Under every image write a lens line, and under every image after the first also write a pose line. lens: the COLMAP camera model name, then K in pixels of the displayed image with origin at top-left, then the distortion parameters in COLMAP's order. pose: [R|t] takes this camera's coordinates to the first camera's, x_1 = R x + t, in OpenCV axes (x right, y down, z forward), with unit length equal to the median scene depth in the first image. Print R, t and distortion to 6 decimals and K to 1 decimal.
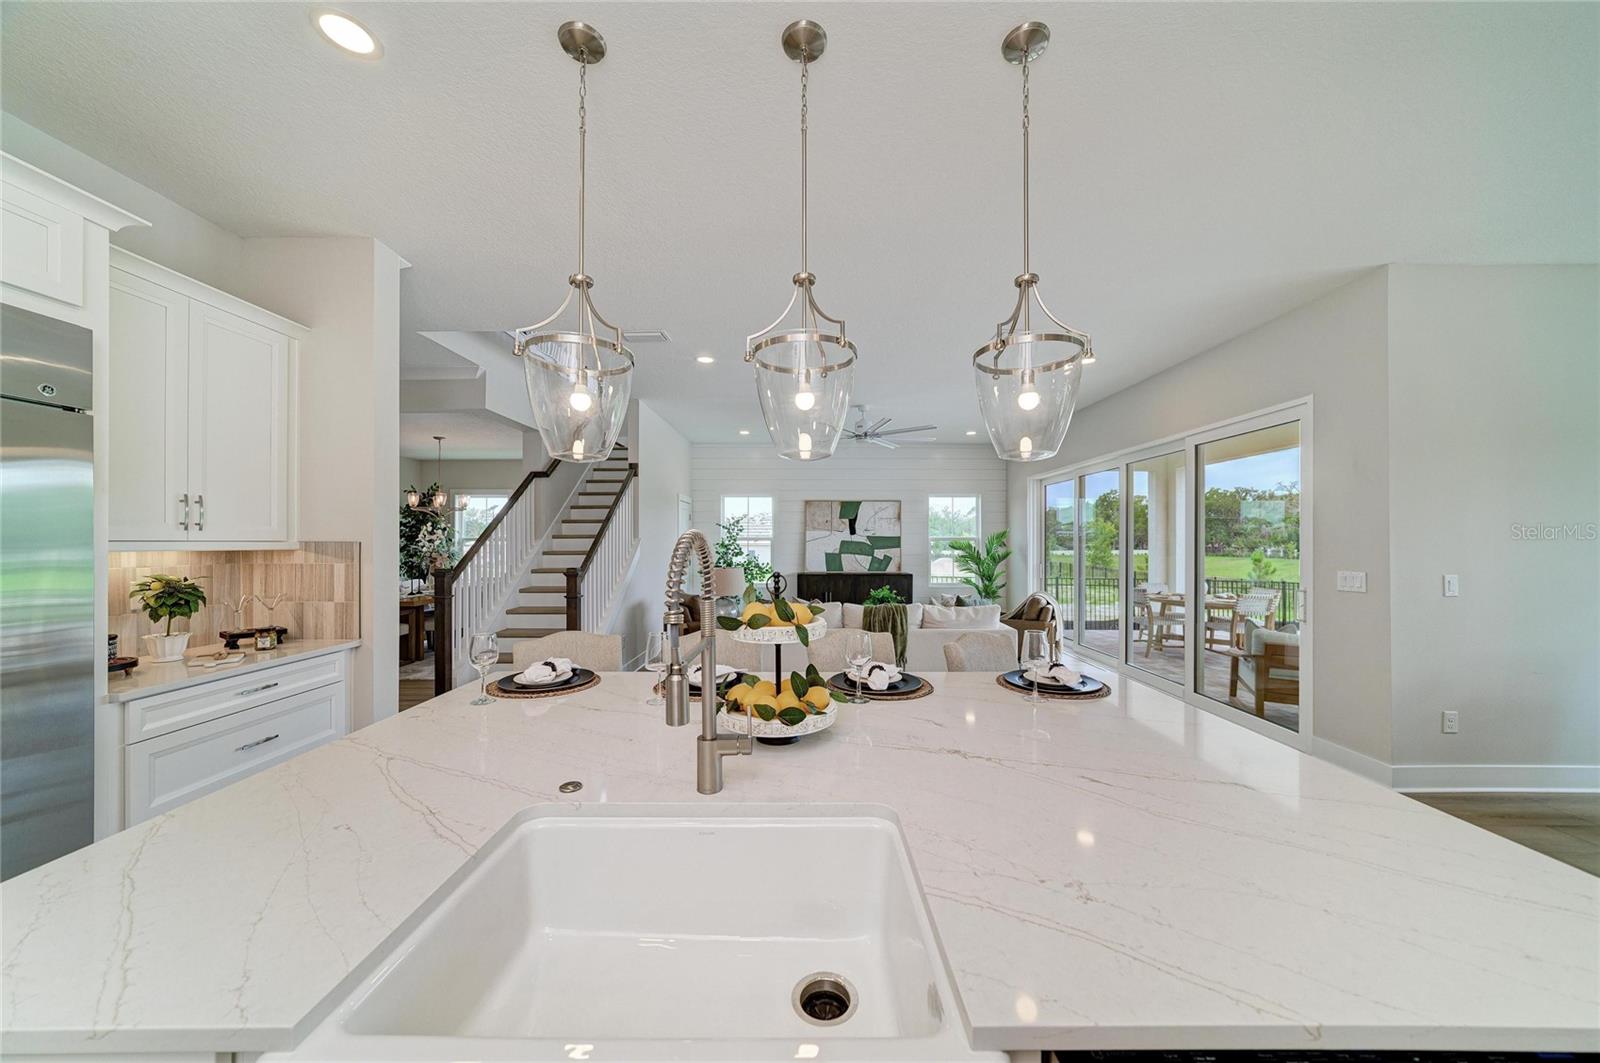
lens RADIAL K [[548.5, 0, 798.7], [0, 548.5, 534.1], [0, 0, 1]] dist [-0.009799, 0.000344]
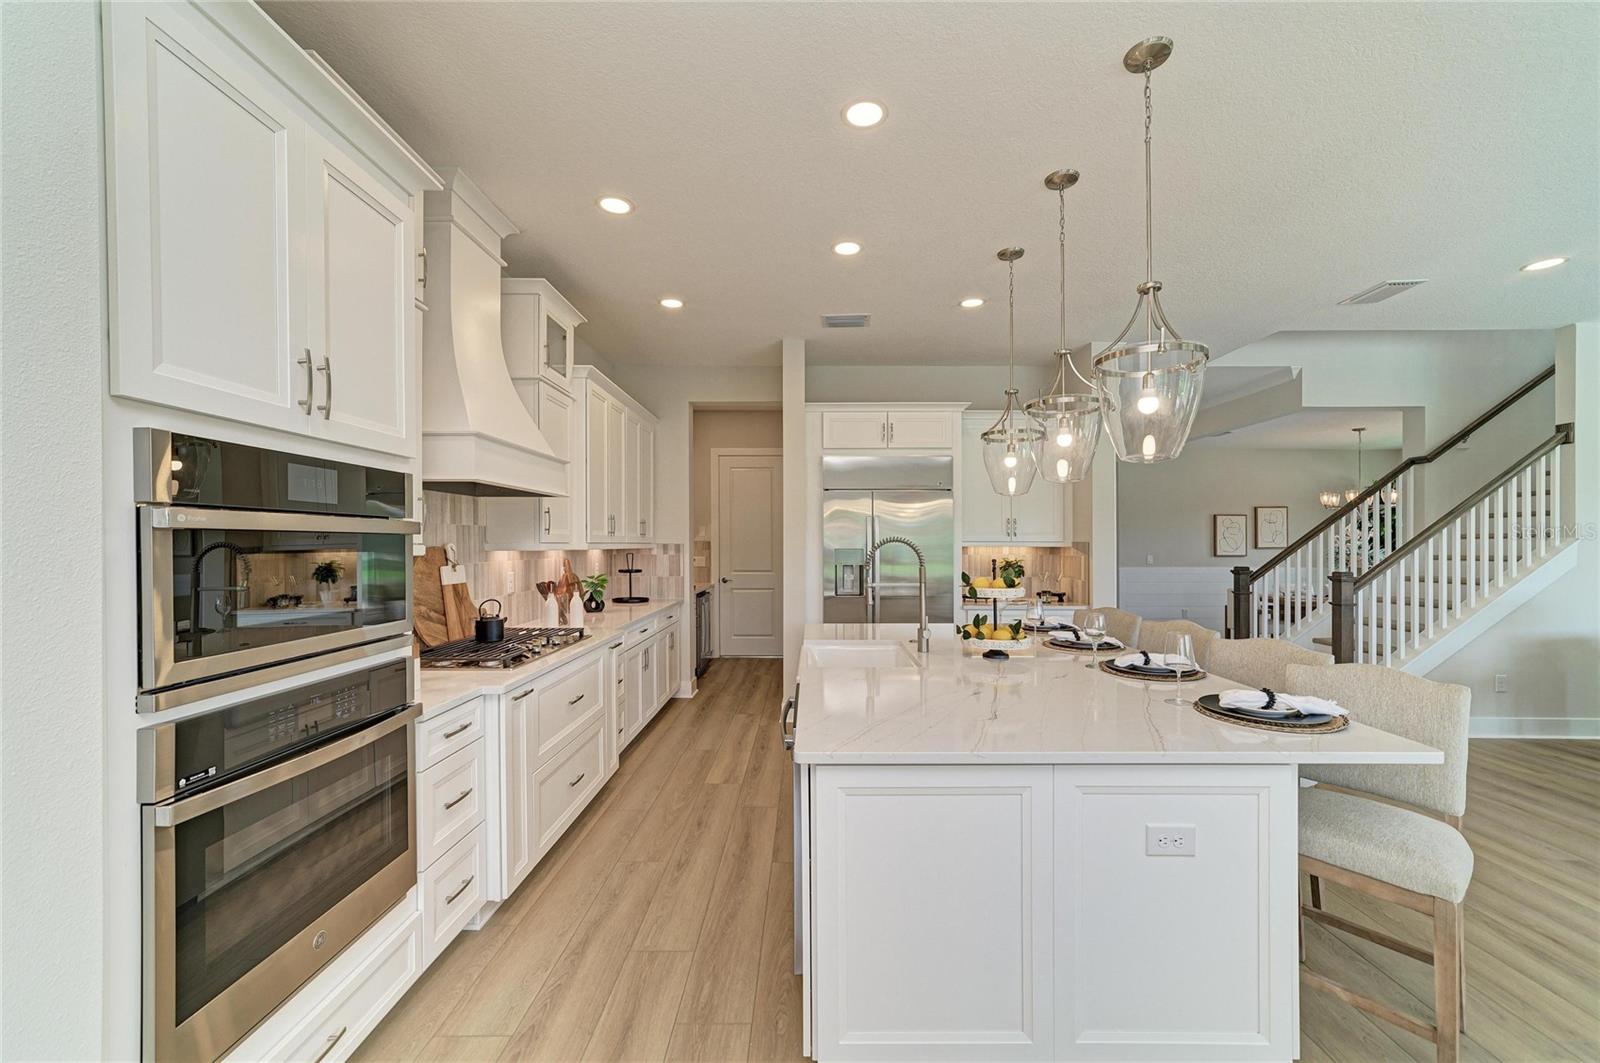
lens RADIAL K [[660.4, 0, 835.4], [0, 660.4, 545.8], [0, 0, 1]] dist [-0.005712, 0.003987]
pose [[-0.003355, 0.006902, -0.999971, 0.331538], [0.009928, 0.999927, 0.006868, 0.001688], [0.999945, -0.009904, -0.003423, 0.092926]]
